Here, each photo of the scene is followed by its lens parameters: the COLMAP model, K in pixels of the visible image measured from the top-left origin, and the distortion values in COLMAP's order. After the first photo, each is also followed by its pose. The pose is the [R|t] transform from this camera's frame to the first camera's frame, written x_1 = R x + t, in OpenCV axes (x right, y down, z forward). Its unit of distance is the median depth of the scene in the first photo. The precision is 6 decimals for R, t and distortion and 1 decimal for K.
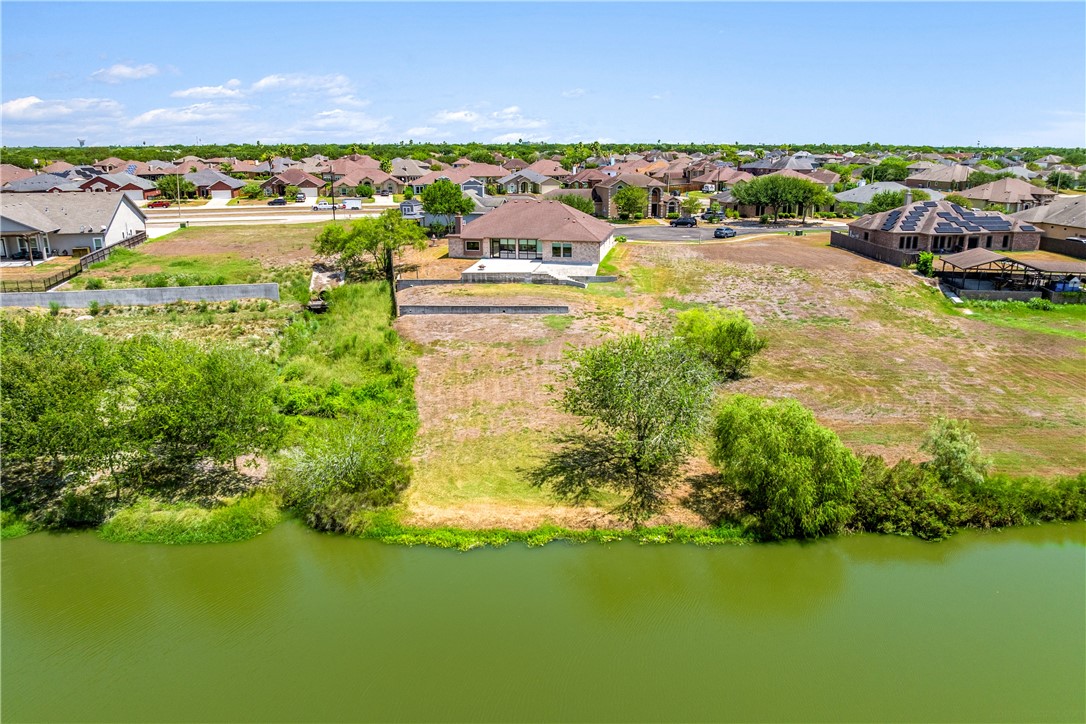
lens RADIAL K [[772.2, 0, 511.9], [0, 772.2, 360.2], [0, 0, 1]] dist [-0.021673, 0.000366]
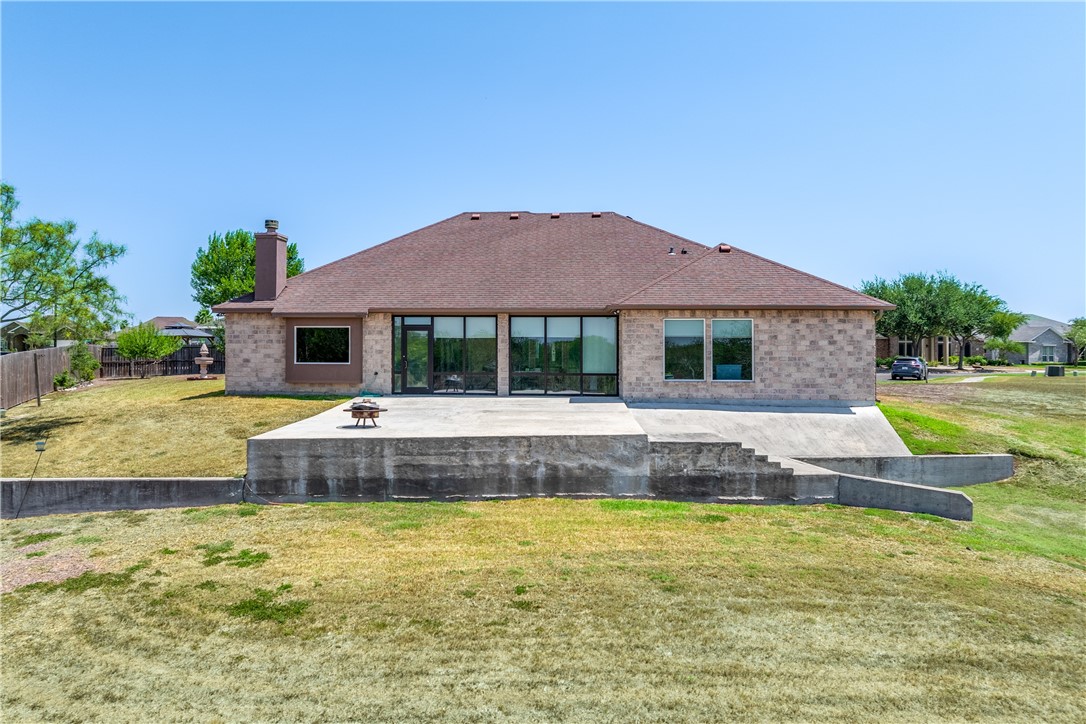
lens RADIAL K [[772.2, 0, 511.9], [0, 772.2, 360.2], [0, 0, 1]] dist [-0.021673, 0.000366]
pose [[0.983771, 0.016907, 0.178629, -0.035087], [0.029107, 0.967327, -0.251855, -0.078696], [-0.177050, 0.252967, 0.951137, 0.756954]]
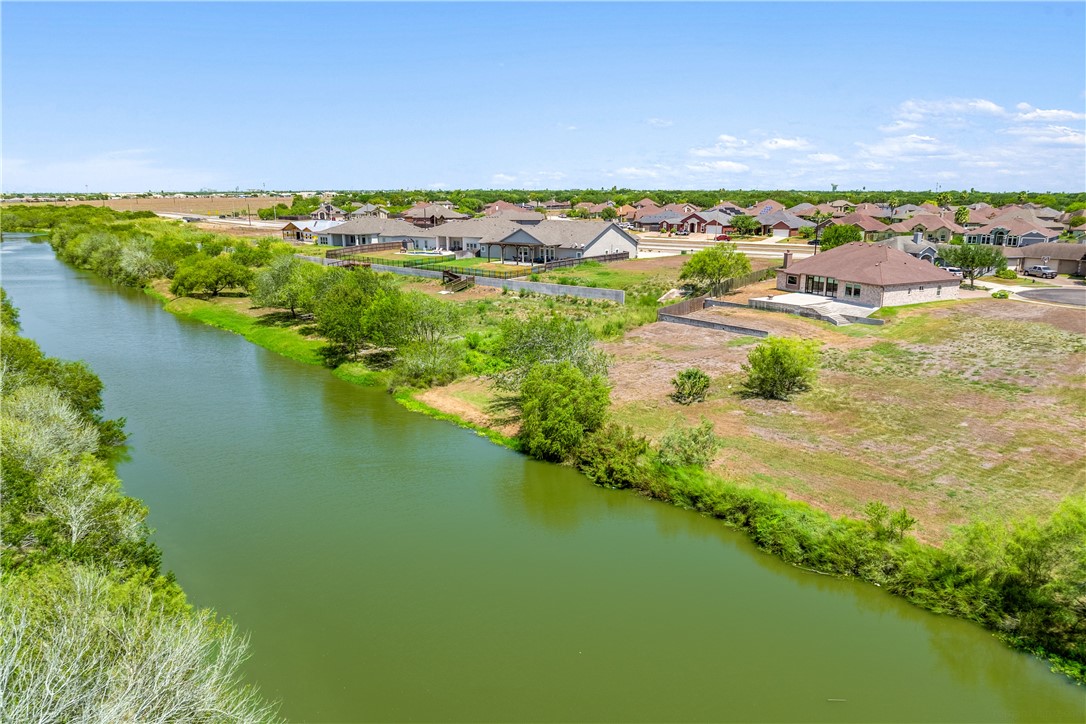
lens RADIAL K [[772.2, 0, 511.9], [0, 772.2, 360.2], [0, 0, 1]] dist [-0.021673, 0.000366]
pose [[0.636703, 0.171150, -0.751875, 0.545500], [-0.212371, 0.976269, 0.042389, 0.002179], [0.741288, 0.132688, 0.657941, -0.008820]]
